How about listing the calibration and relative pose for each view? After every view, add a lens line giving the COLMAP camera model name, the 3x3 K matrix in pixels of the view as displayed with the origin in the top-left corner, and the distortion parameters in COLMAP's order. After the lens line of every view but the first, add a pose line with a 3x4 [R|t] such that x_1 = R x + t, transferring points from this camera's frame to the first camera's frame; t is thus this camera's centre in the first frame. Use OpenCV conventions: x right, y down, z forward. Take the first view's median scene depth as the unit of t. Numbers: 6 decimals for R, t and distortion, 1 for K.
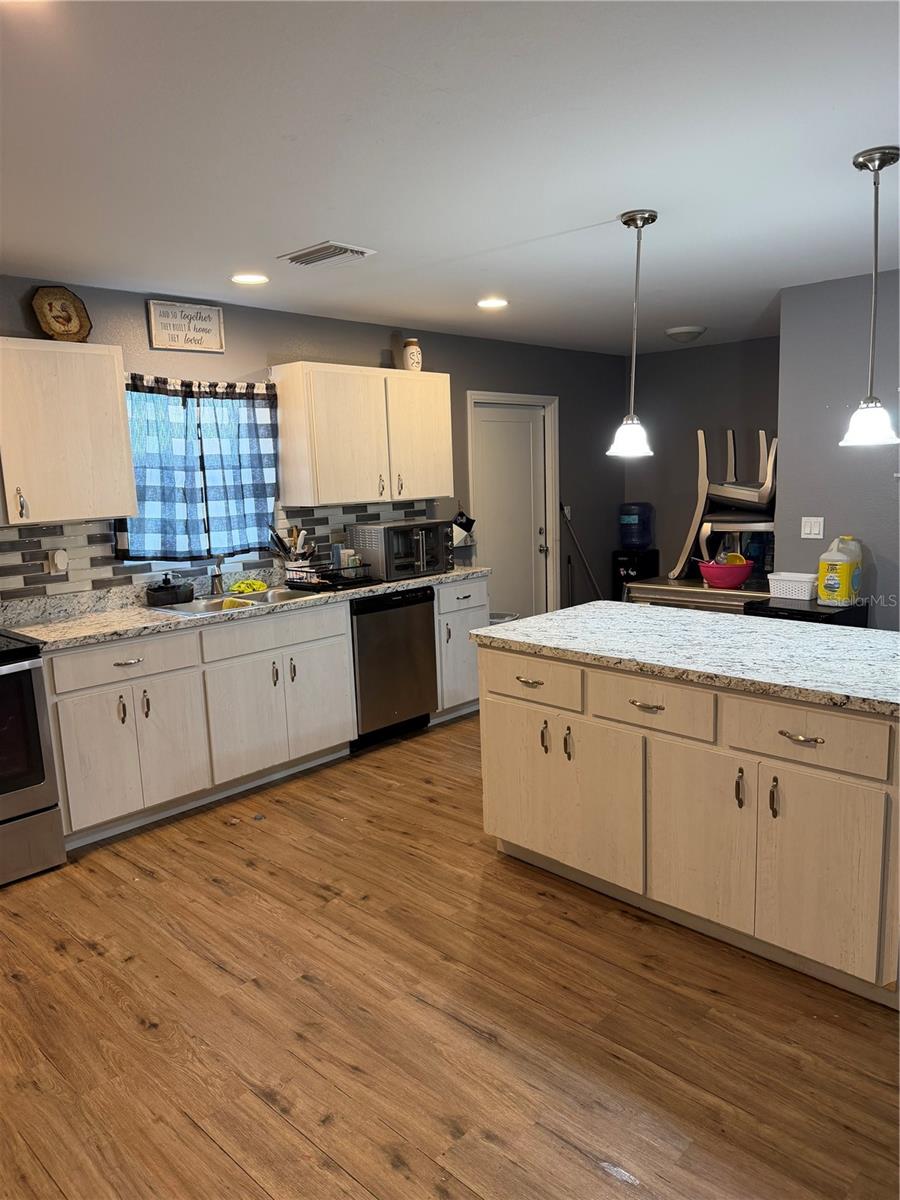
lens RADIAL K [[838.2, 0, 453.0], [0, 838.2, 608.3], [0, 0, 1]] dist [0.090178, -0.143073]
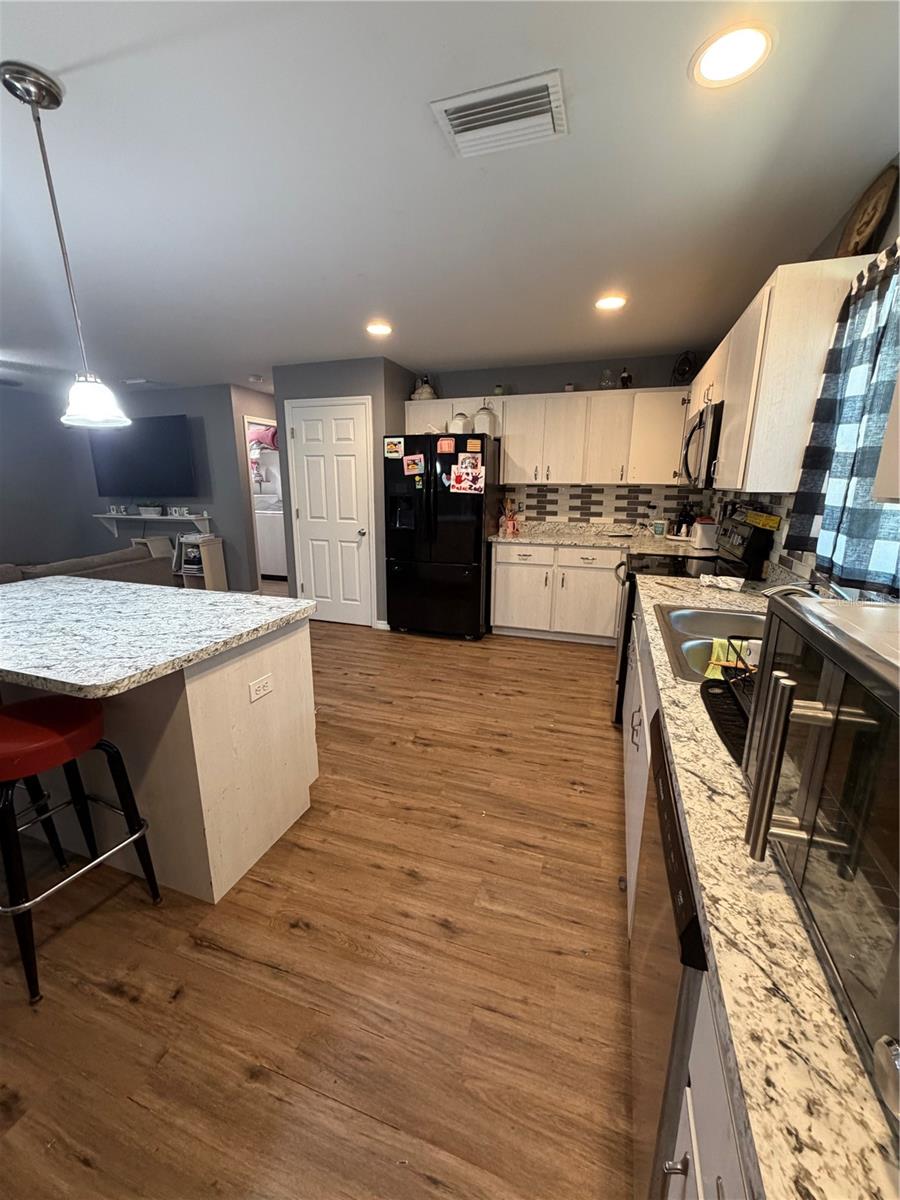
lens RADIAL K [[478.7, 0, 450.0], [0, 478.7, 600.0], [0, 0, 1]] dist [0.000003, -0.000004]
pose [[-0.906222, 0.131217, -0.401925, 0.088507], [-0.042866, 0.917209, 0.396093, -0.179643], [0.420623, 0.376177, -0.825571, 1.287115]]
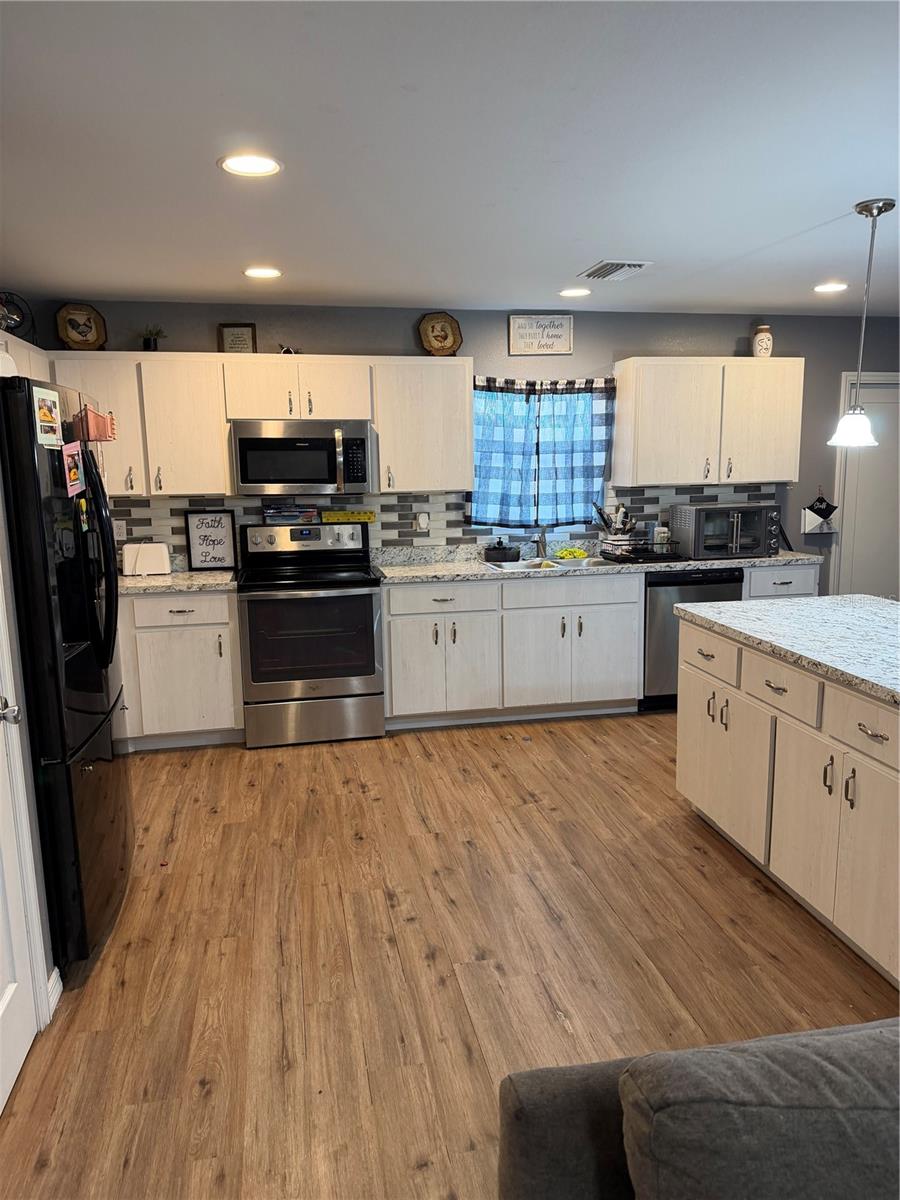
lens RADIAL K [[833.6, 0, 450.0], [0, 833.6, 600.0], [0, 0, 1]] dist [0.196320, -0.394954]
pose [[0.821767, 0.114273, -0.558247, 0.326732], [-0.105671, 0.993253, 0.047766, 0.000558], [0.559939, 0.019738, 0.828298, -0.074308]]
